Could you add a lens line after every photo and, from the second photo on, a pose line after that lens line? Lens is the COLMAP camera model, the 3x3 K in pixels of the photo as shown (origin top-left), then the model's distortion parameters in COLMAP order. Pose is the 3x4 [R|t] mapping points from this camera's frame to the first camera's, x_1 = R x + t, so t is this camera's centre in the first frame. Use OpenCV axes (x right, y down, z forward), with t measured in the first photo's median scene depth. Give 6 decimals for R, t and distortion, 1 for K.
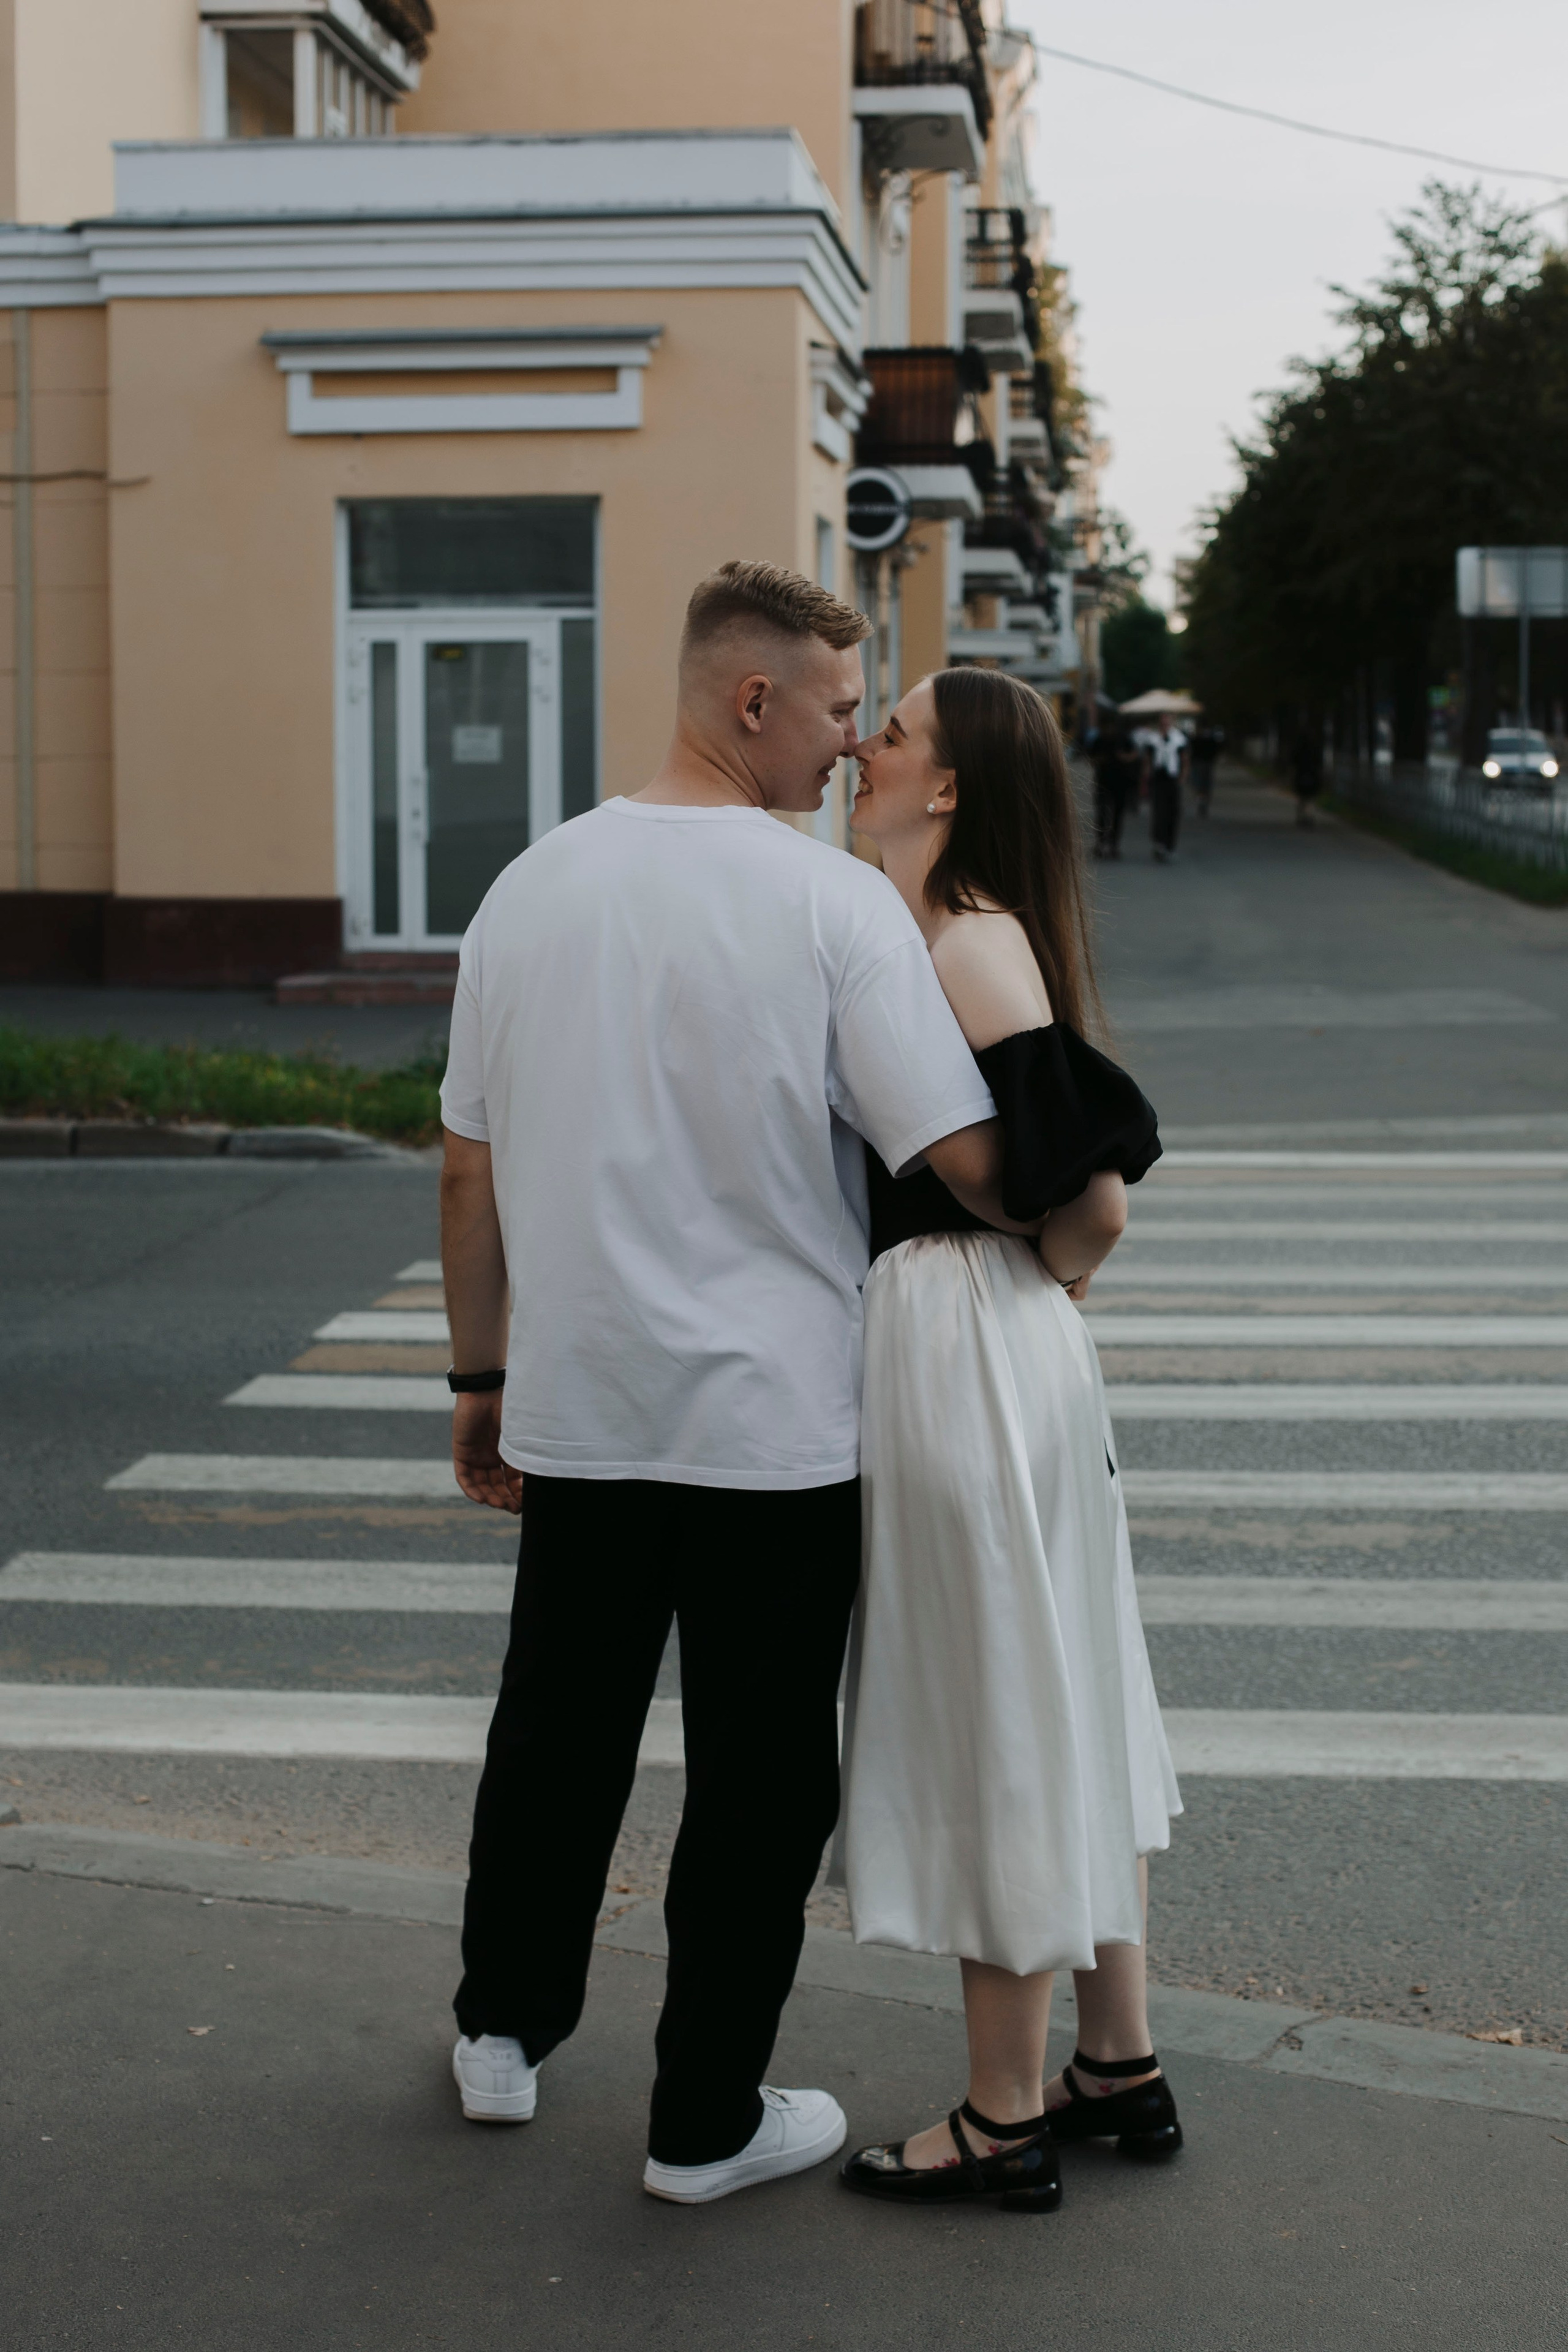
lens RADIAL K [[3888.6, 0, 775.9], [0, 3888.6, 1272.6], [0, 0, 1]] dist [-0.122199, 0.045603]
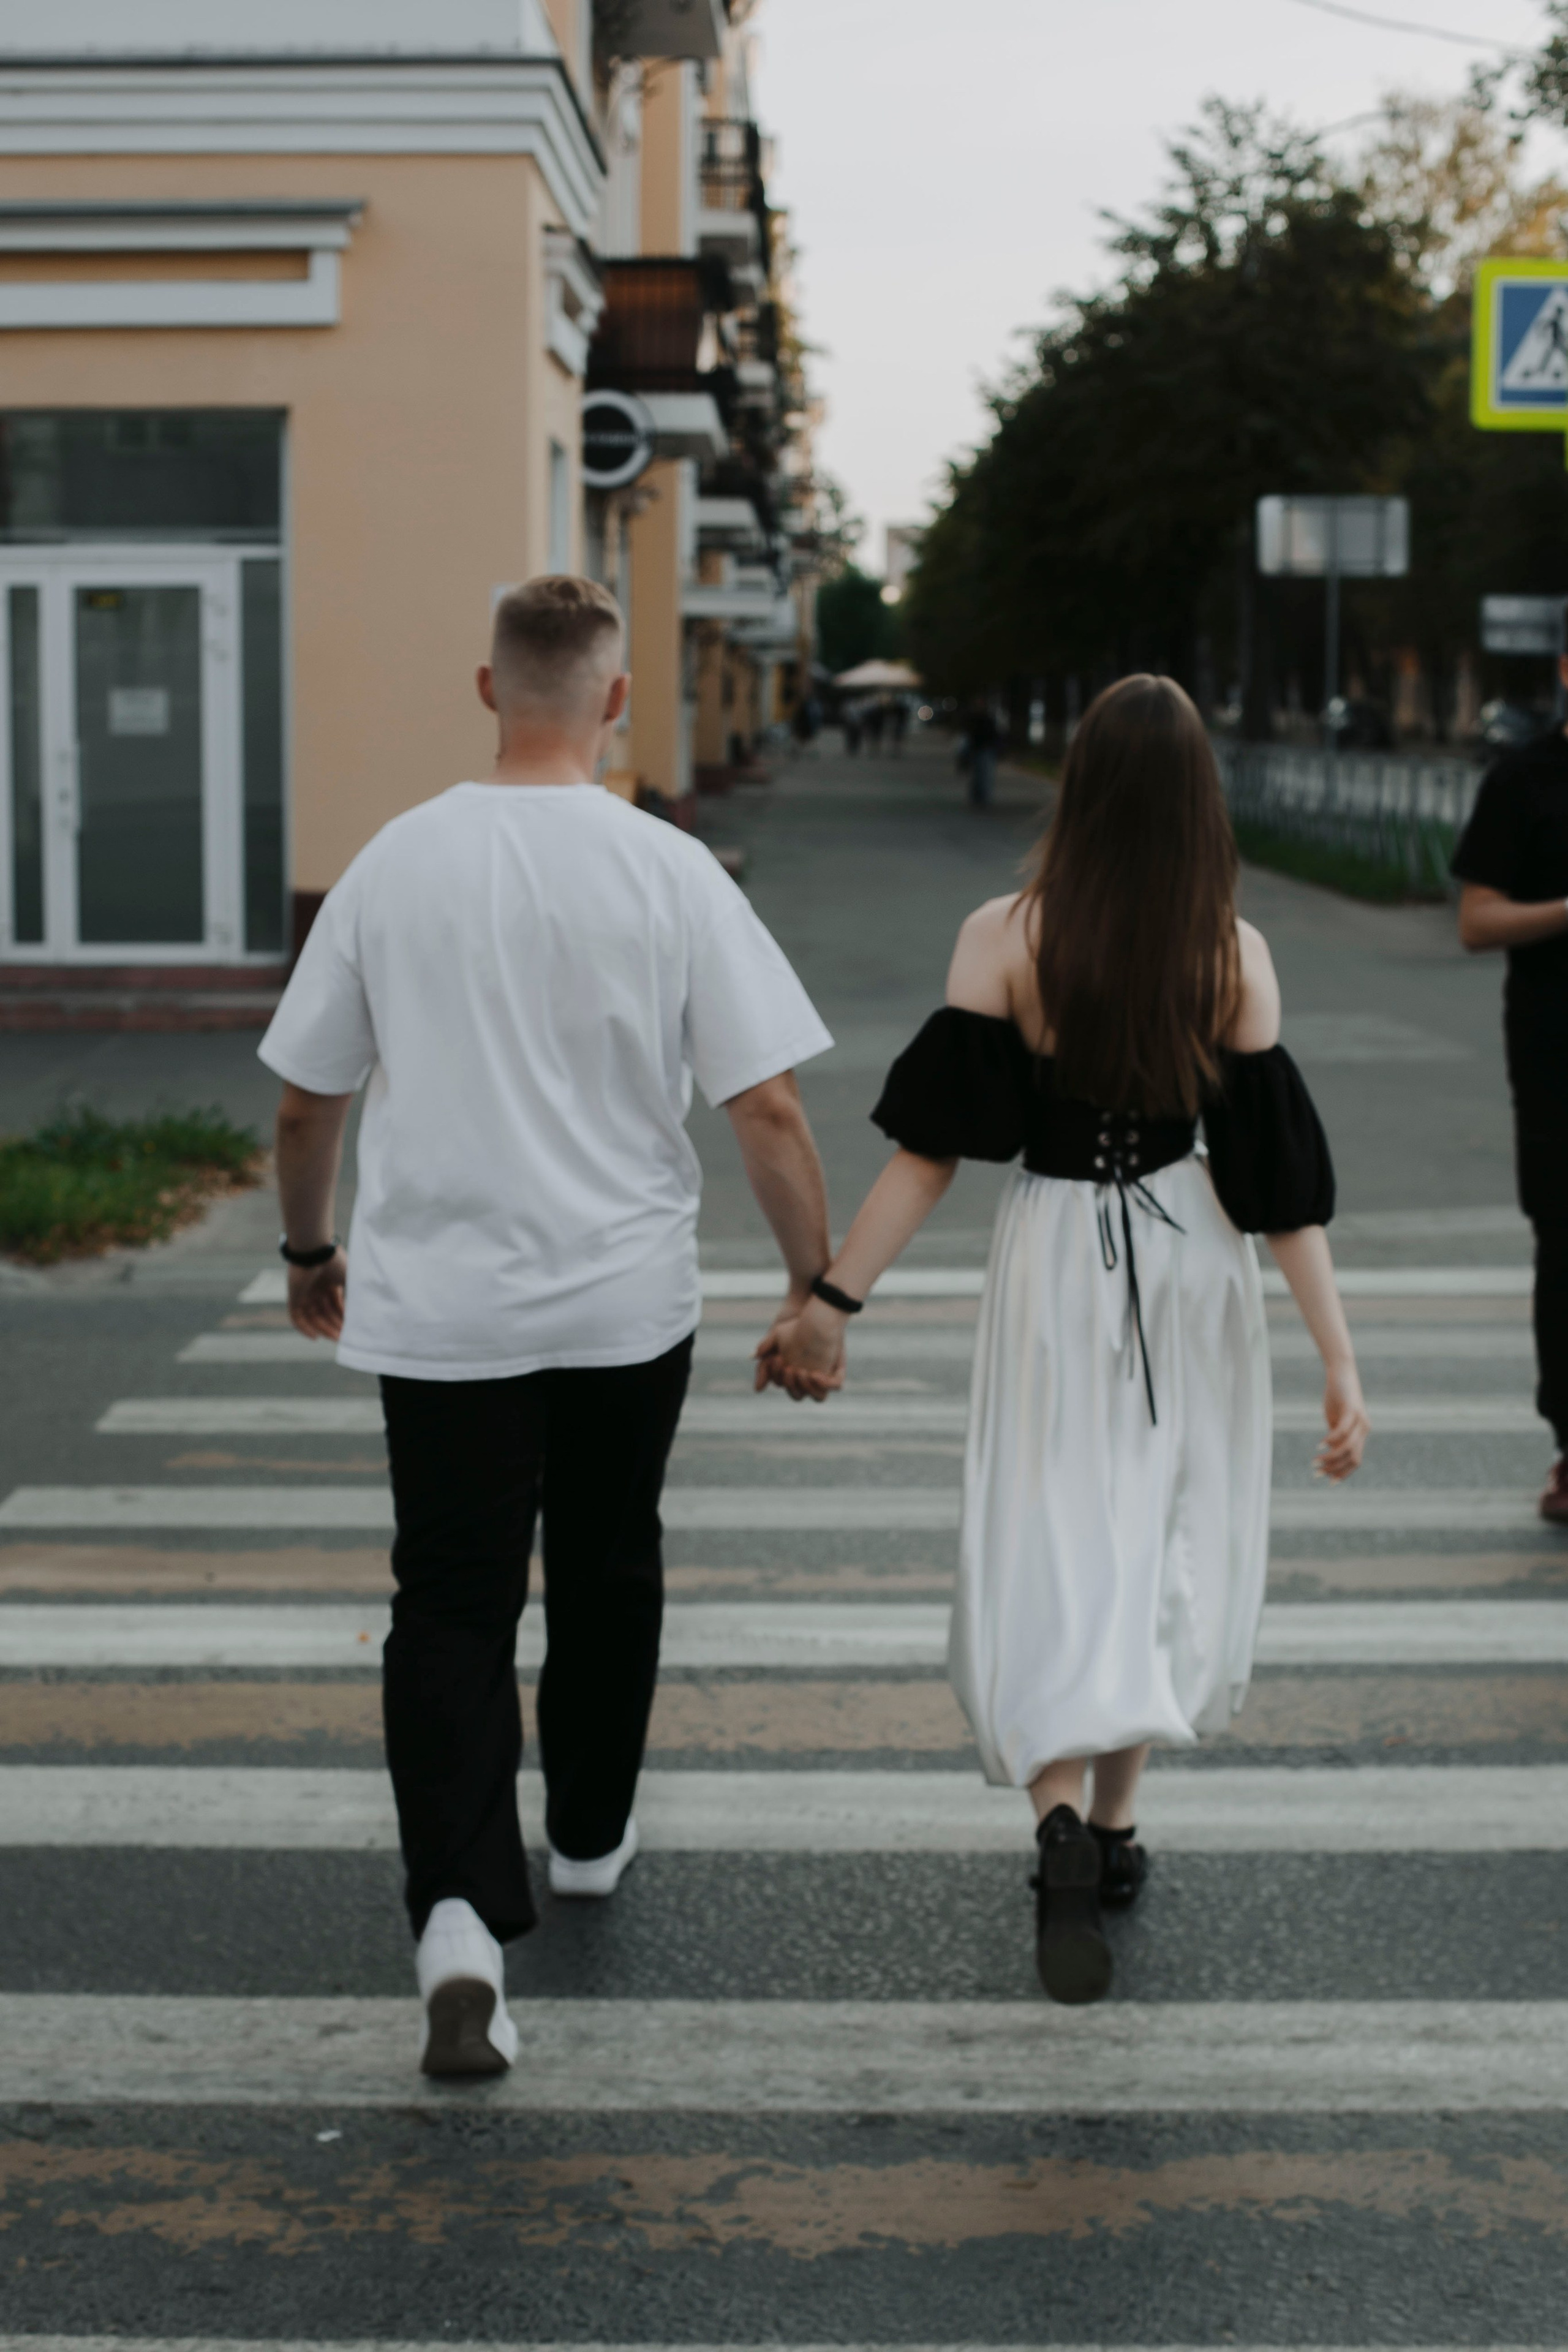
lens RADIAL K [[3710.8, 0, 790.2], [0, 3710.8, 1240.4], [0, 0, 1]] dist [-0.133606, 0.139251]
pose [[0.996027, -0.006035, 0.088851, -0.009612], [0.005606, 0.999971, 0.005087, -0.027451], [-0.088879, -0.004569, 0.996032, 0.209383]]
